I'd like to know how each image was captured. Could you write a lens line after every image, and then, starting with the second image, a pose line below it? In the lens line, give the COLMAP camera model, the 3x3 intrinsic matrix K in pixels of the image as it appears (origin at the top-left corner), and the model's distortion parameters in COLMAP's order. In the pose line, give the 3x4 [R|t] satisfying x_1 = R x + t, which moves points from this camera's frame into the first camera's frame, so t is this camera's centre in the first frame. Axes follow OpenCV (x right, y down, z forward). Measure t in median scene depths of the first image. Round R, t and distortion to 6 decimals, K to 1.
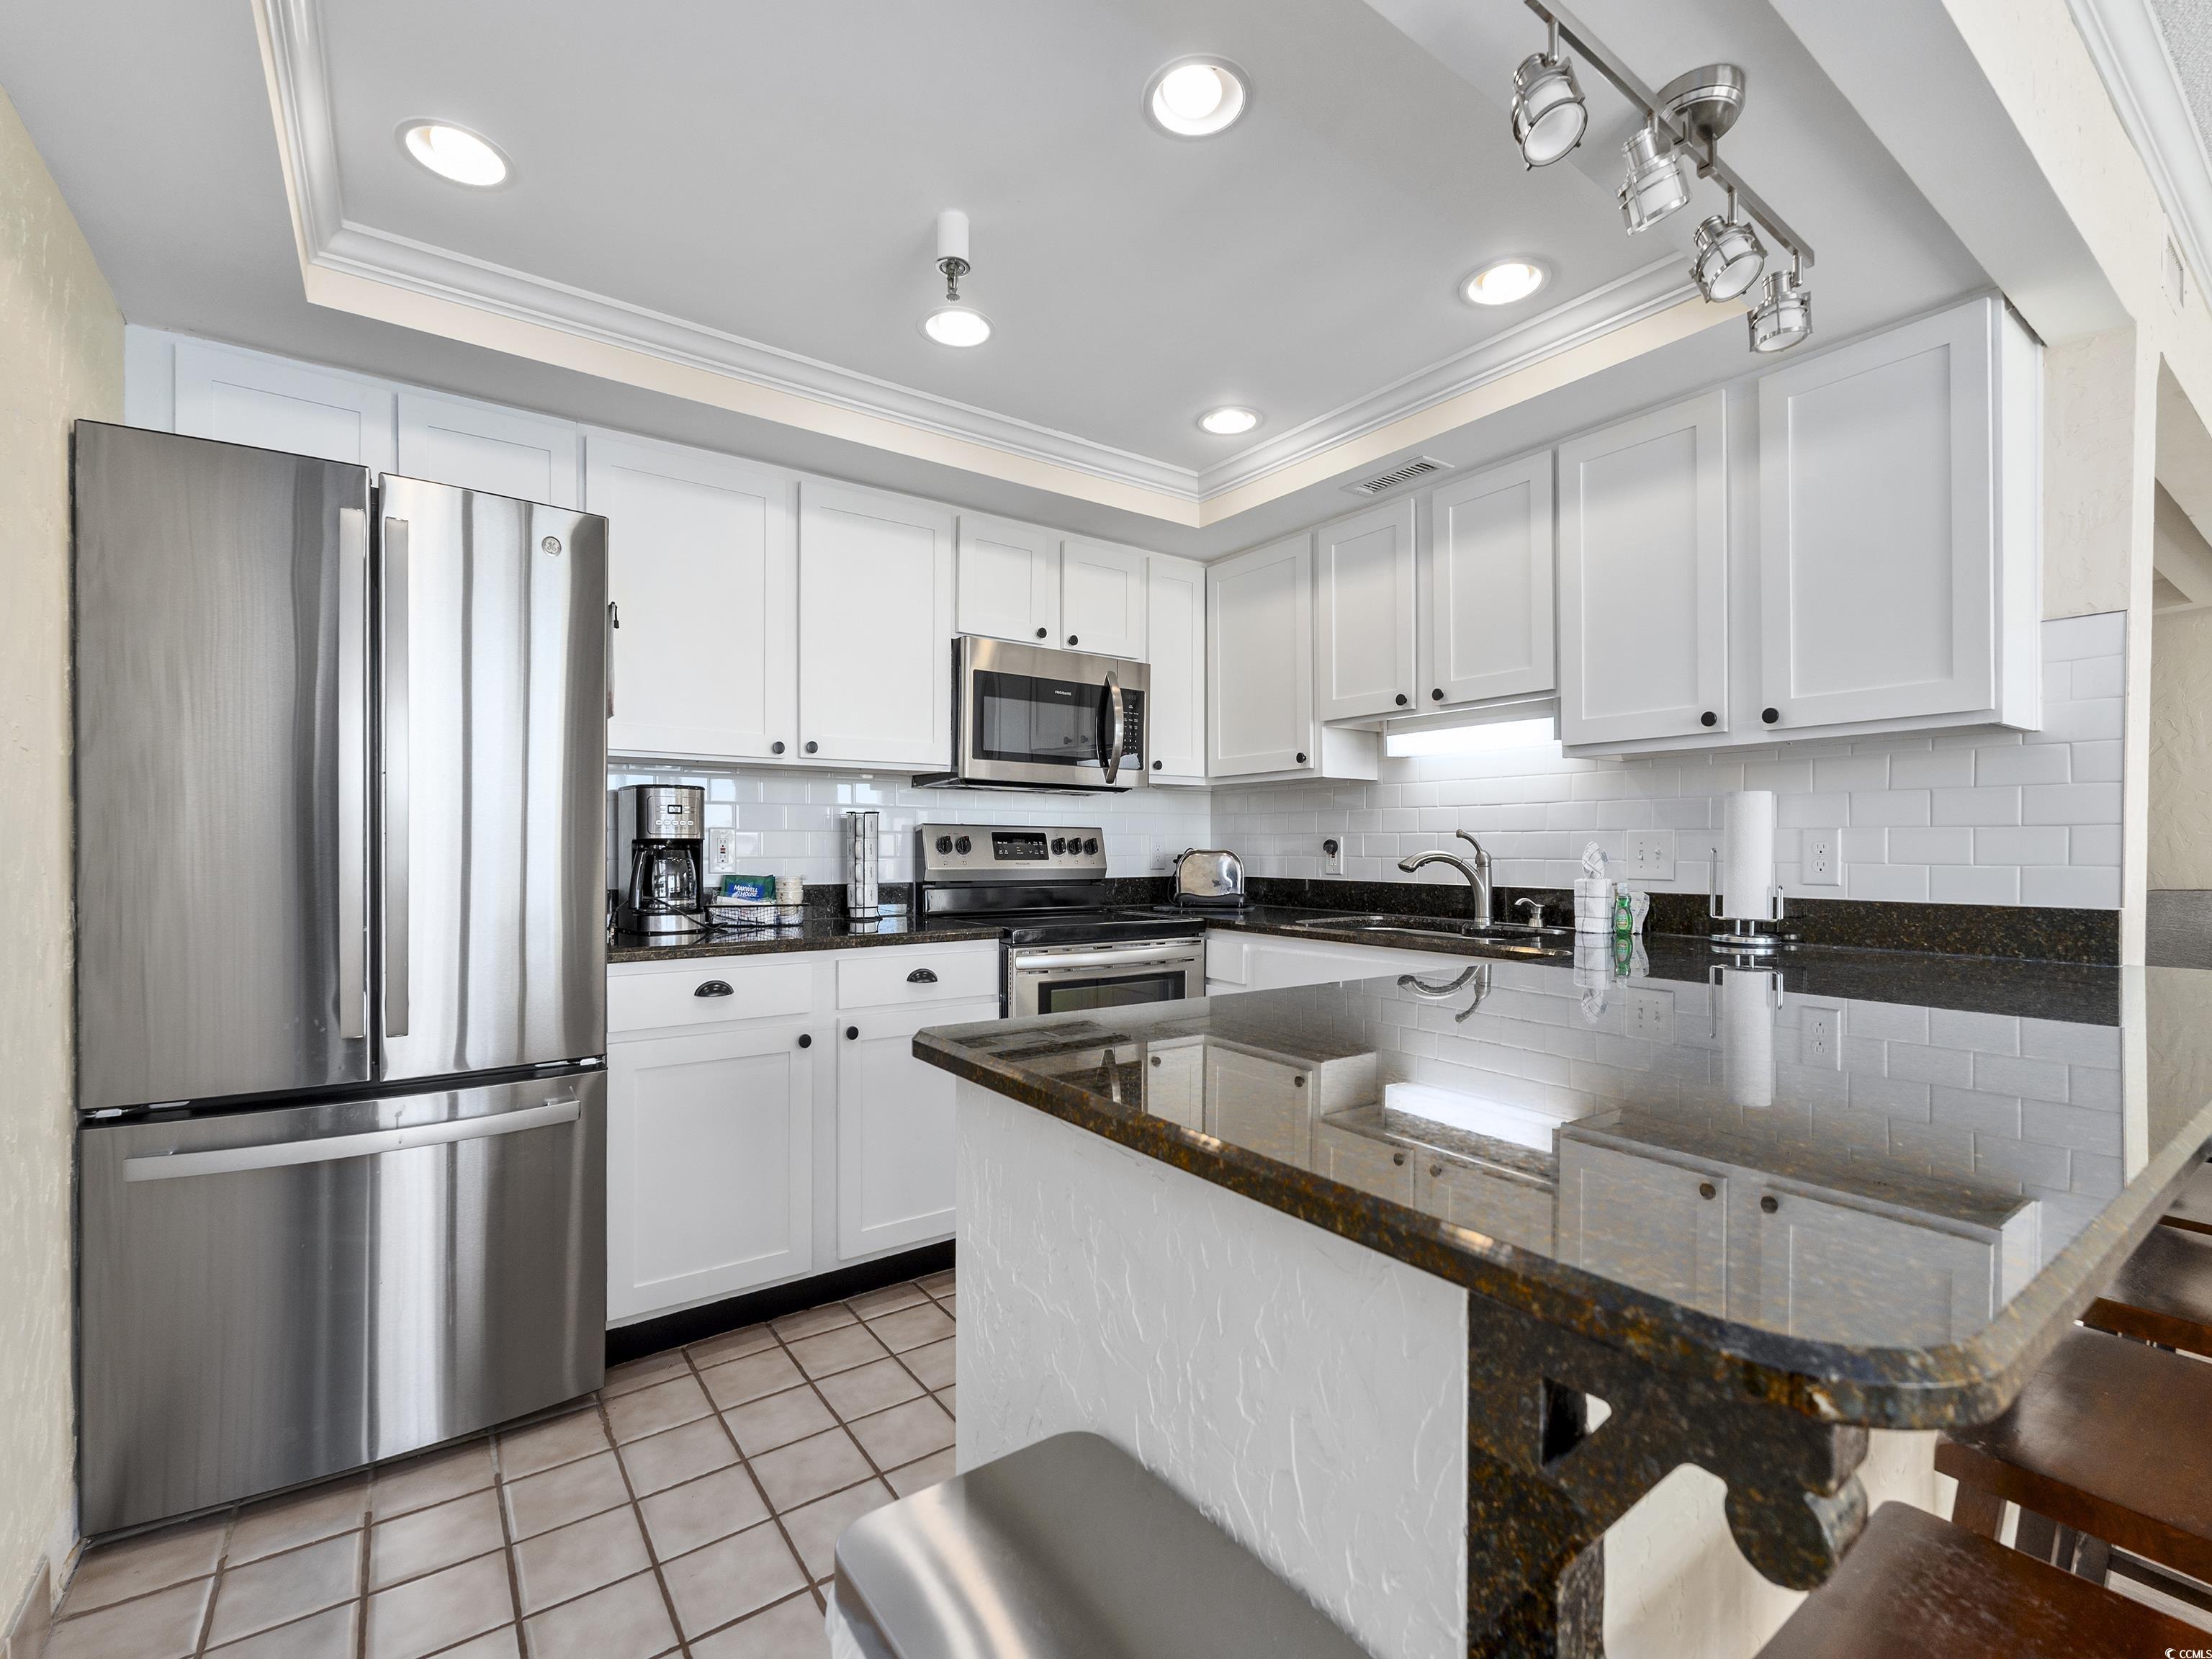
lens RADIAL K [[977.4, 0, 1101.4], [0, 977.4, 826.3], [0, 0, 1]] dist [-0.000407, 0.000008]
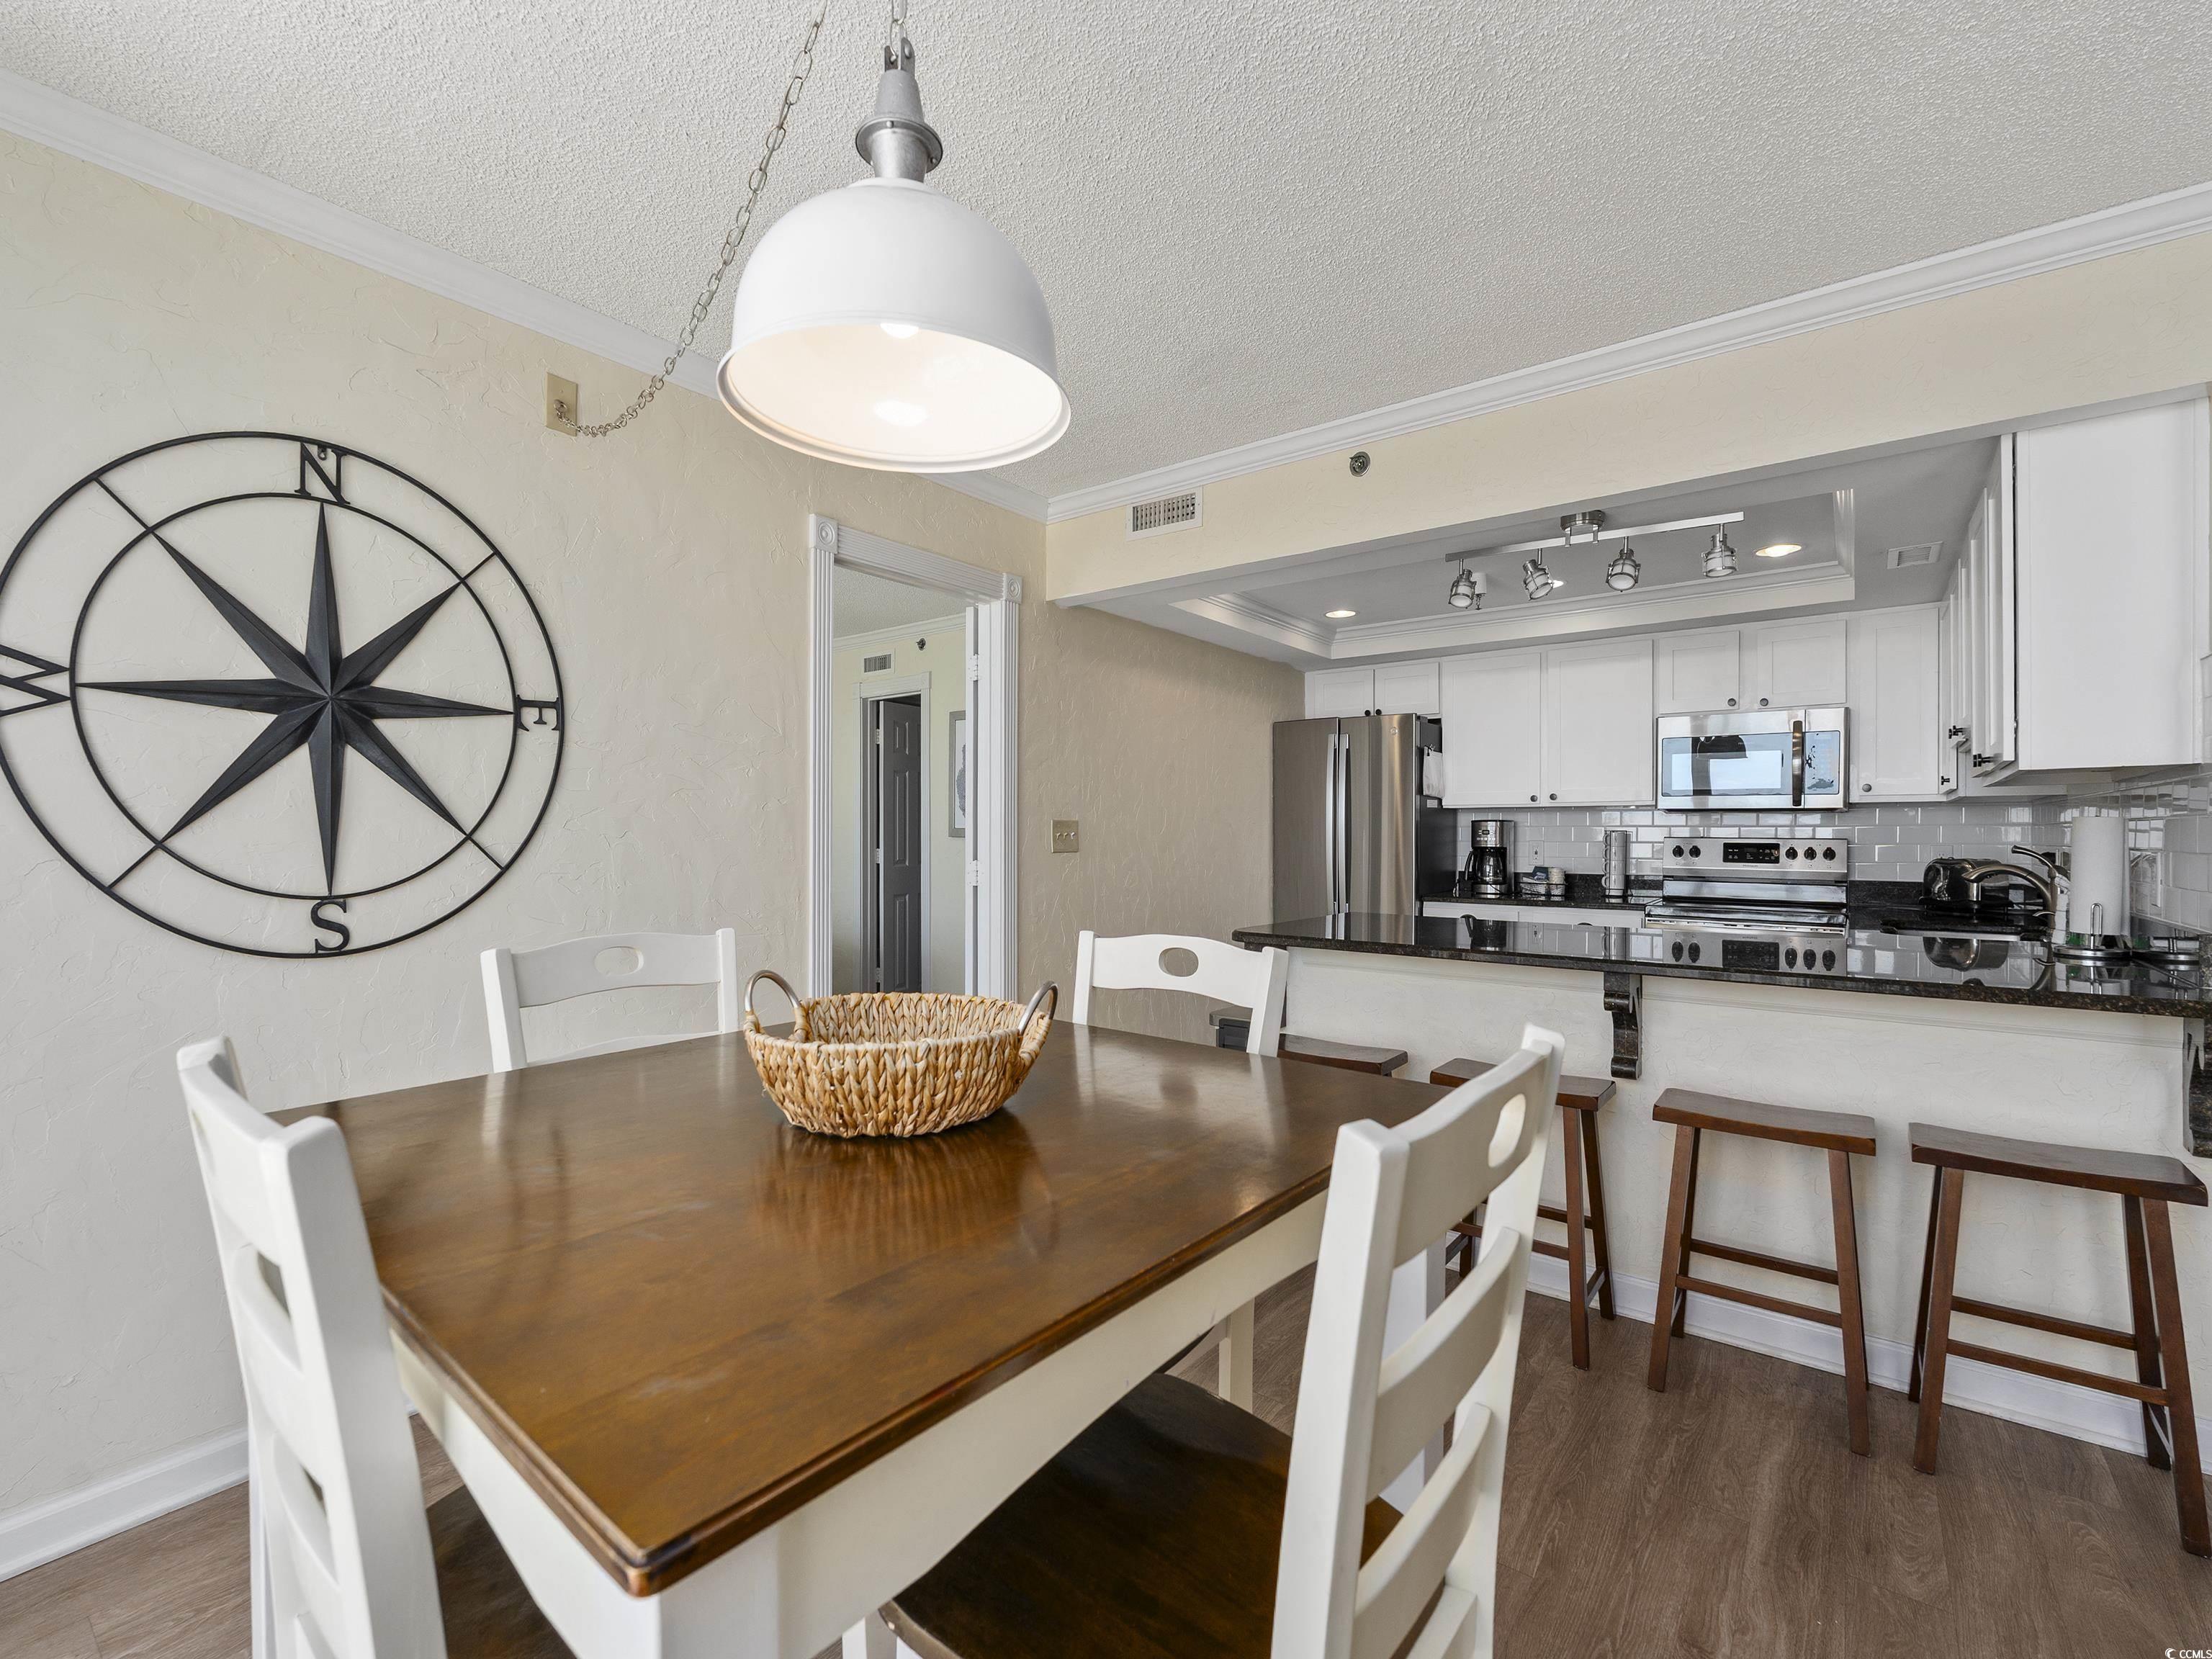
lens RADIAL K [[977.4, 0, 1101.4], [0, 977.4, 826.3], [0, 0, 1]] dist [-0.000407, 0.000008]
pose [[0.284694, -0.008496, -0.958581, 1.176876], [0.017354, 0.999843, -0.003708, -0.033433], [0.958461, -0.015580, 0.284797, -0.308014]]
